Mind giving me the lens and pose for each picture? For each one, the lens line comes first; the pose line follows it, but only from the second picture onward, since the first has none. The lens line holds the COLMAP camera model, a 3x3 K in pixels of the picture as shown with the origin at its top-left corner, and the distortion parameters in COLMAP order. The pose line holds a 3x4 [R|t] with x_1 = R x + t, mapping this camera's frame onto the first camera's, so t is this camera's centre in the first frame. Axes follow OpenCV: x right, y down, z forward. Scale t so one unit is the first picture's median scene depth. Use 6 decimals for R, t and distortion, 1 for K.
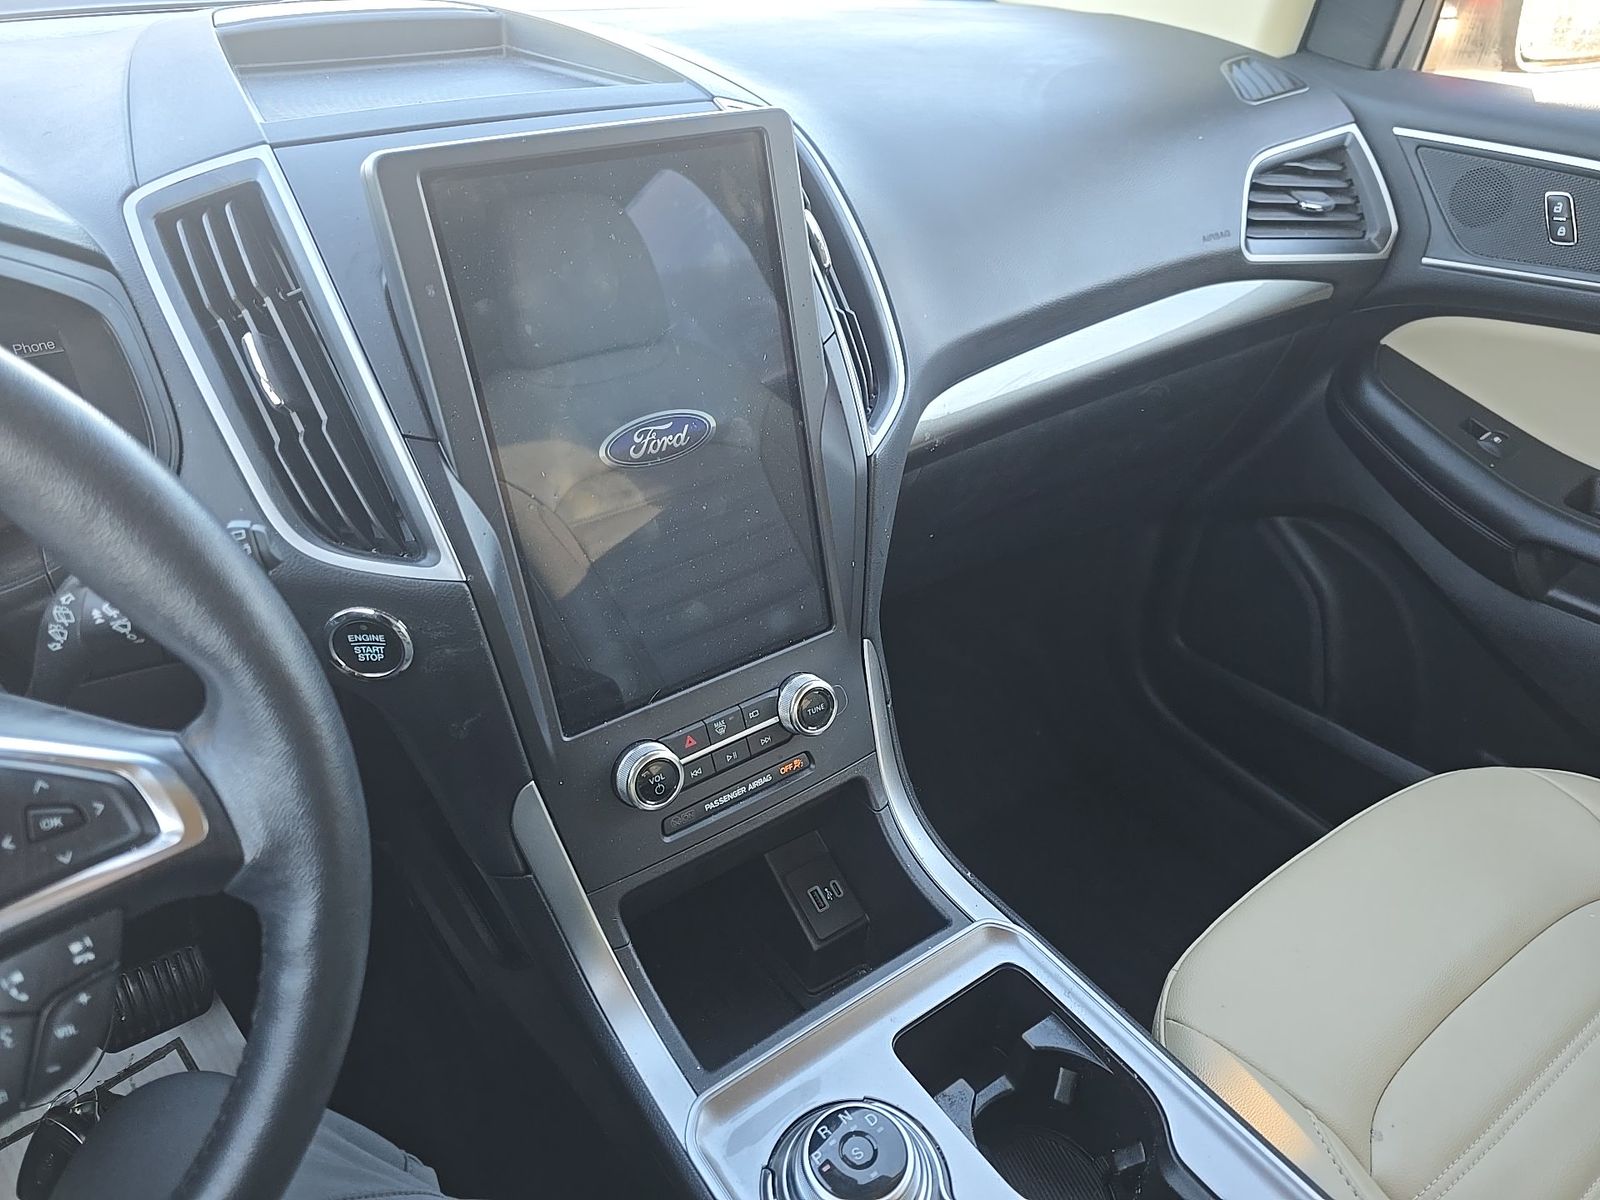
lens RADIAL K [[1086.8, 0, 800.0], [0, 1086.8, 600.0], [0, 0, 1]] dist [0.041840, -0.041766]
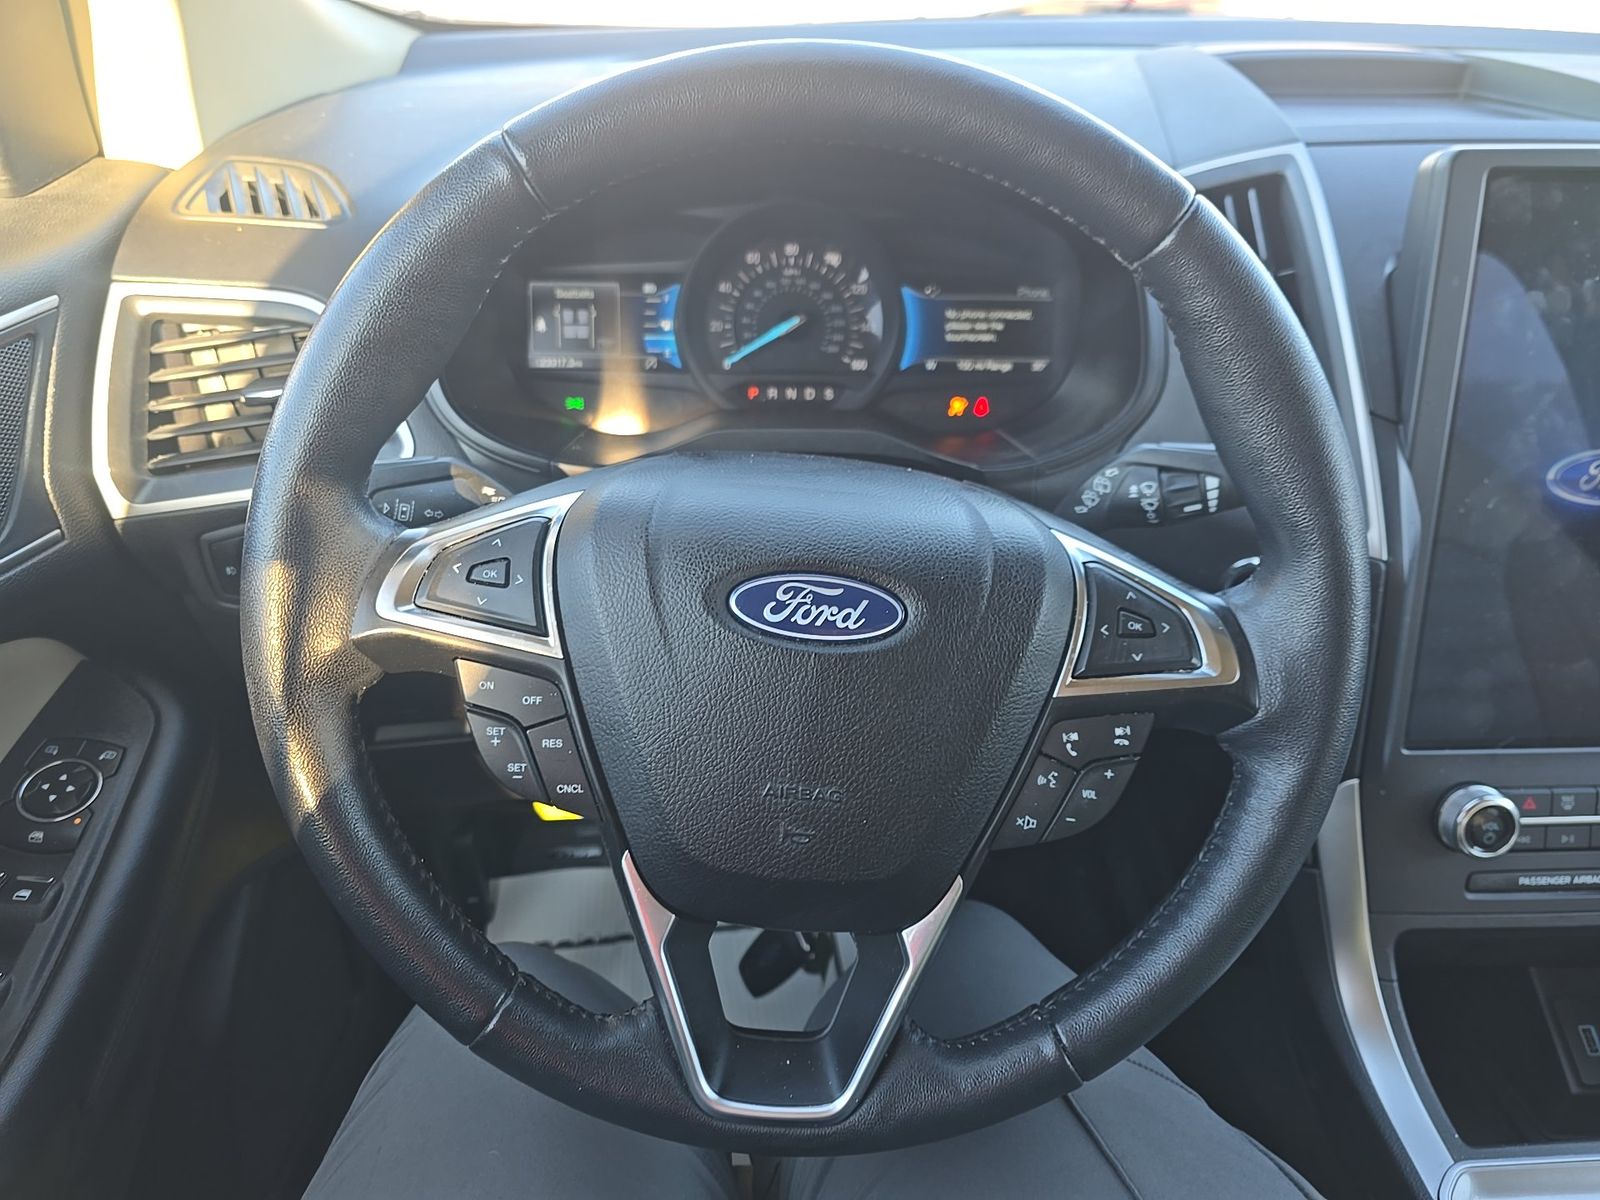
lens RADIAL K [[1086.8, 0, 800.0], [0, 1086.8, 600.0], [0, 0, 1]] dist [0.041840, -0.041766]
pose [[0.834875, 0.272772, -0.478099, -0.242652], [-0.304152, 0.952544, 0.012338, 0.157079], [0.458776, 0.135114, 0.878219, -0.134246]]
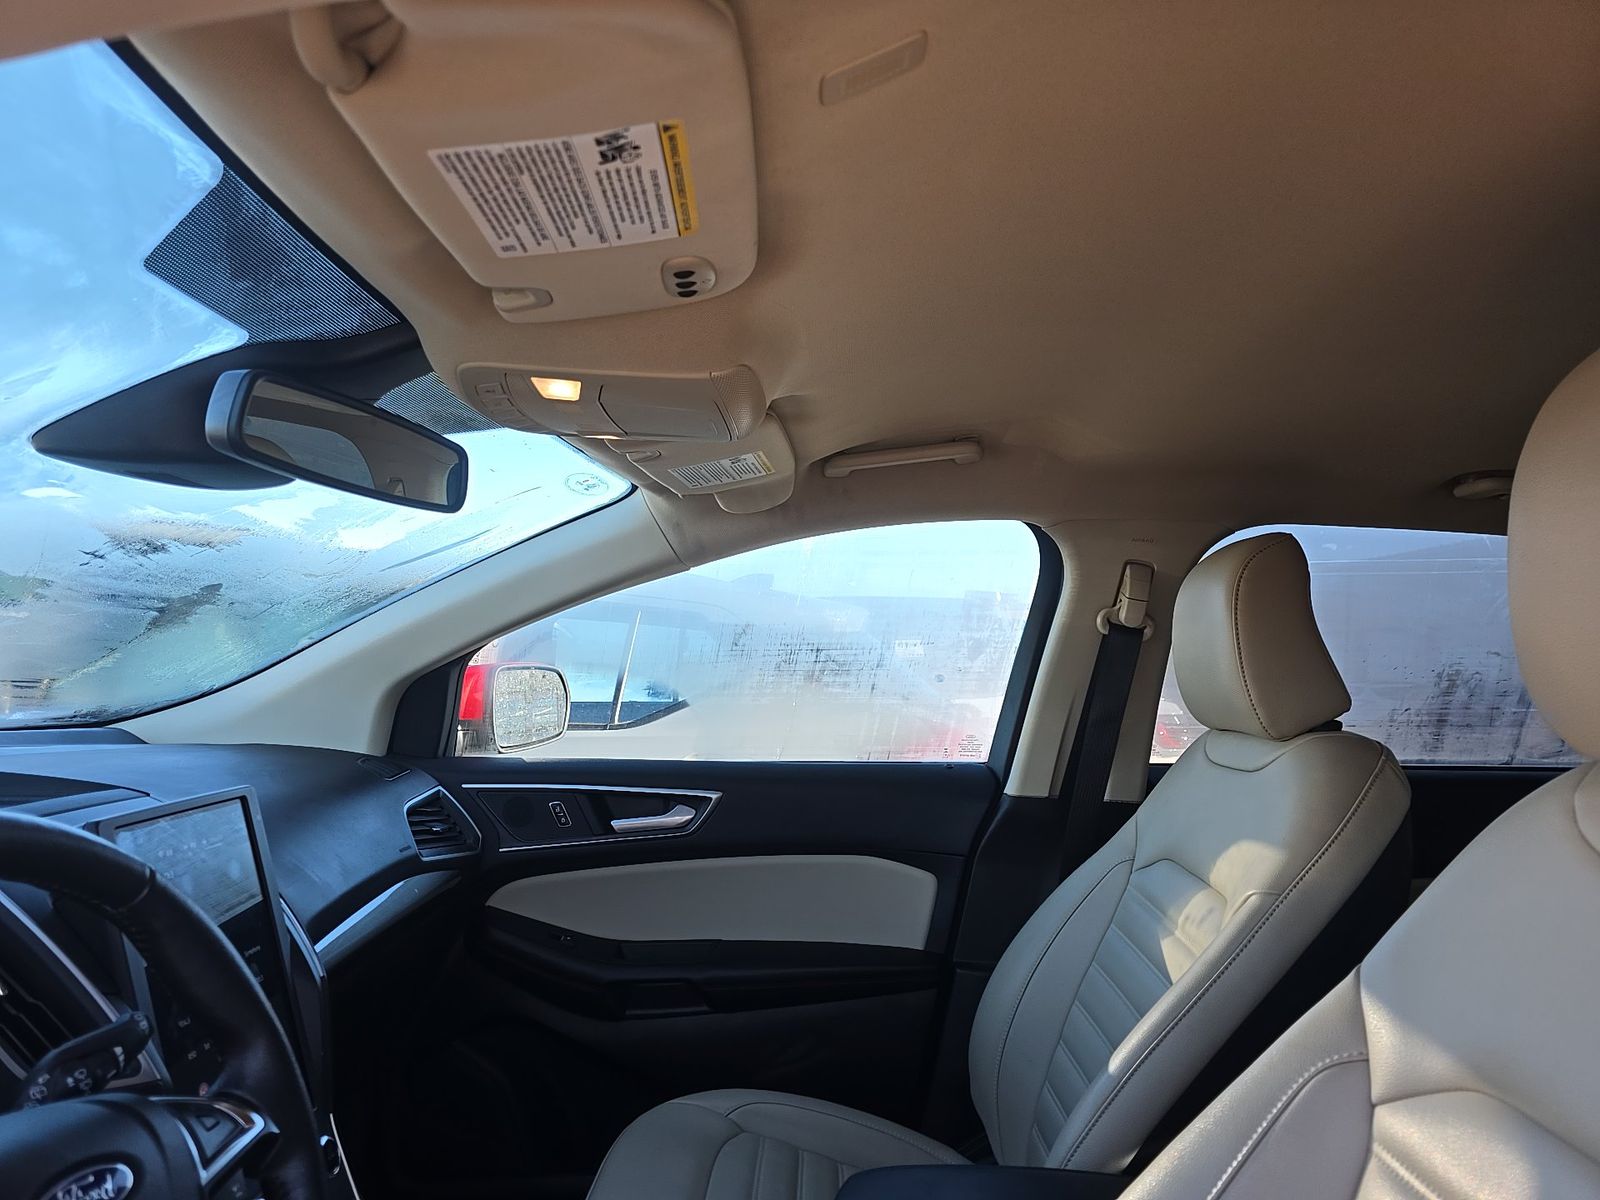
lens RADIAL K [[1086.8, 0, 800.0], [0, 1086.8, 600.0], [0, 0, 1]] dist [0.041840, -0.041766]
pose [[0.587656, 0.038208, 0.808208, -0.930285], [0.447139, 0.817162, -0.363750, 0.343223], [-0.674335, 0.575141, 0.463126, -0.576889]]
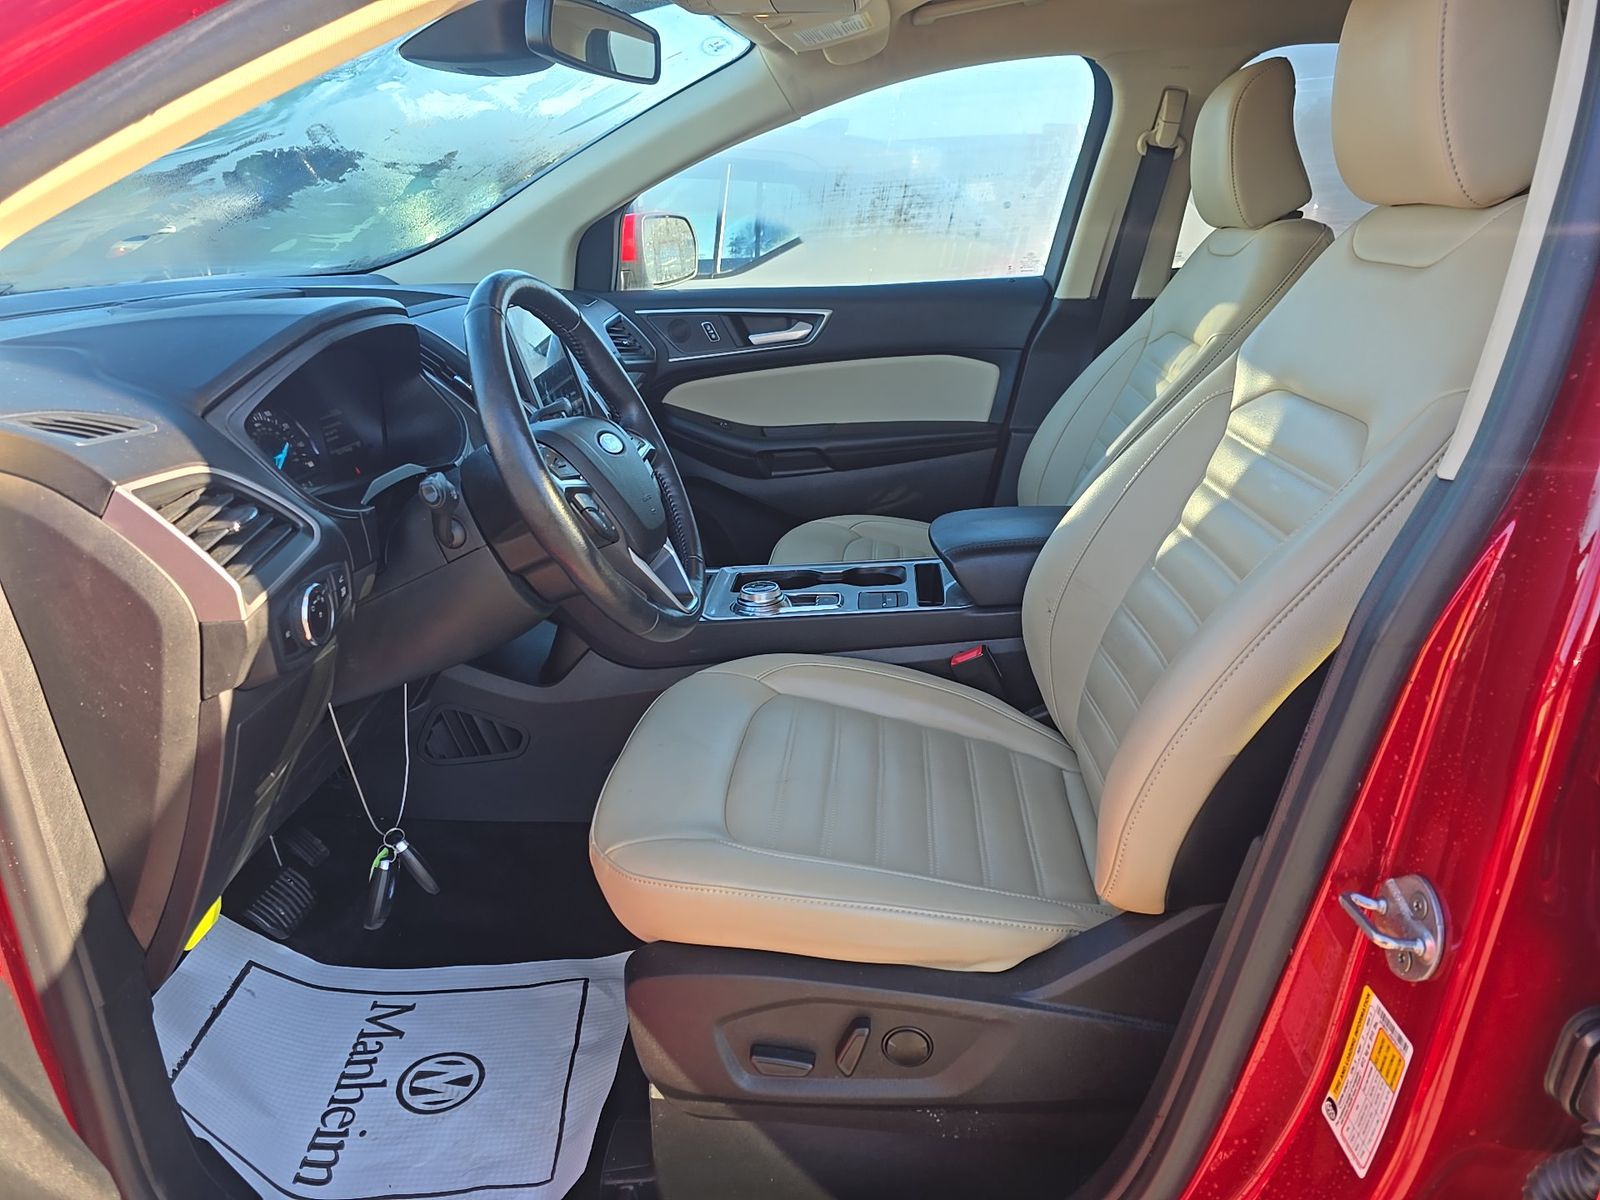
lens RADIAL K [[1027.9, 0, 800.0], [0, 1027.9, 600.0], [0, 0, 1]] dist [0.036200, -0.039652]
pose [[0.640286, -0.299095, 0.707514, -1.560625], [0.465357, 0.883848, -0.047500, 0.611182], [-0.611128, 0.359660, 0.705101, -0.865744]]
